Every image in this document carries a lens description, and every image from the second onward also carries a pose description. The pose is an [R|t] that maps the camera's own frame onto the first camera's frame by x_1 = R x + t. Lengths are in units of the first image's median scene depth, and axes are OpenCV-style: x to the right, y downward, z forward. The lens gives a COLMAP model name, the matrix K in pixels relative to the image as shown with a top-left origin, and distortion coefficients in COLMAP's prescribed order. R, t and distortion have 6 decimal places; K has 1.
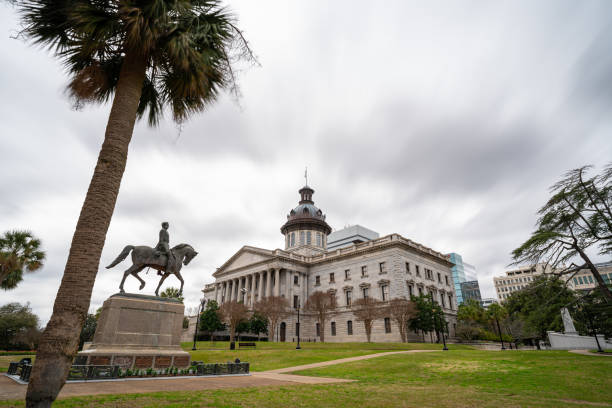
lens RADIAL K [[336.0, 0, 306.0], [0, 336.0, 204.0], [0, 0, 1]] dist [-0.001849, -0.000136]
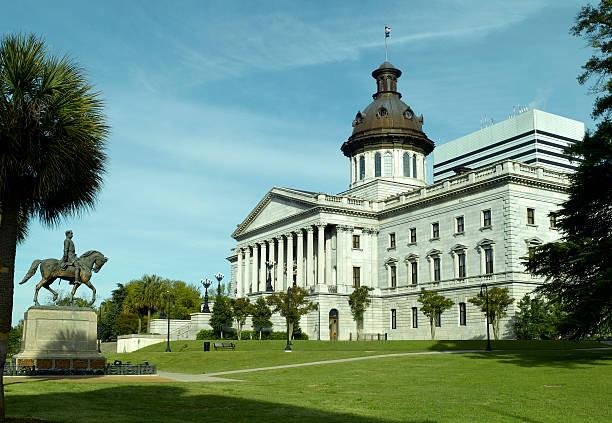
lens RADIAL K [[682.0, 0, 307.9], [0, 682.0, 272.7], [0, 0, 1]] dist [-0.076947, 0.015040]
pose [[0.972313, -0.031420, -0.231562, 0.170092], [0.098810, 0.953256, 0.285550, -0.078029], [0.211766, -0.300524, 0.929968, -0.168995]]
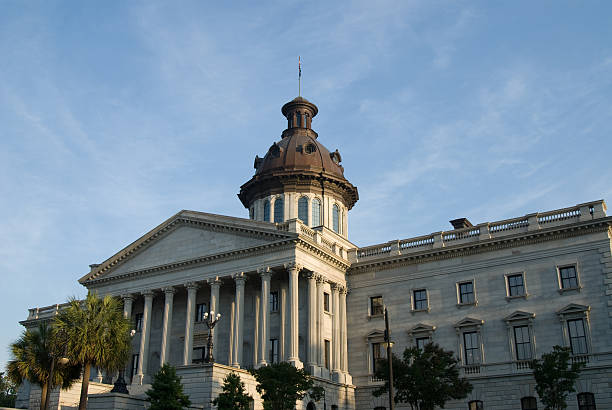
lens RADIAL K [[644.2, 0, 306.0], [0, 644.2, 205.0], [0, 0, 1]] dist [-0.129232, 0.005305]
pose [[0.968208, 0.097739, 0.230263, -0.245813], [-0.103002, 0.994621, 0.010919, 0.107879], [-0.227957, -0.034290, 0.973067, 0.269418]]
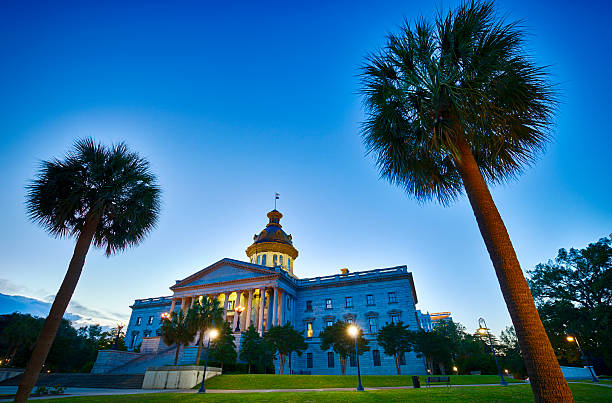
lens RADIAL K [[308.4, 0, 306.0], [0, 308.4, 201.5], [0, 0, 1]] dist [-0.001021, -0.000410]
pose [[0.909075, 0.219798, 0.353937, -0.350548], [-0.165452, 0.970114, -0.177493, 0.101401], [-0.382372, 0.102795, 0.918273, 0.185800]]
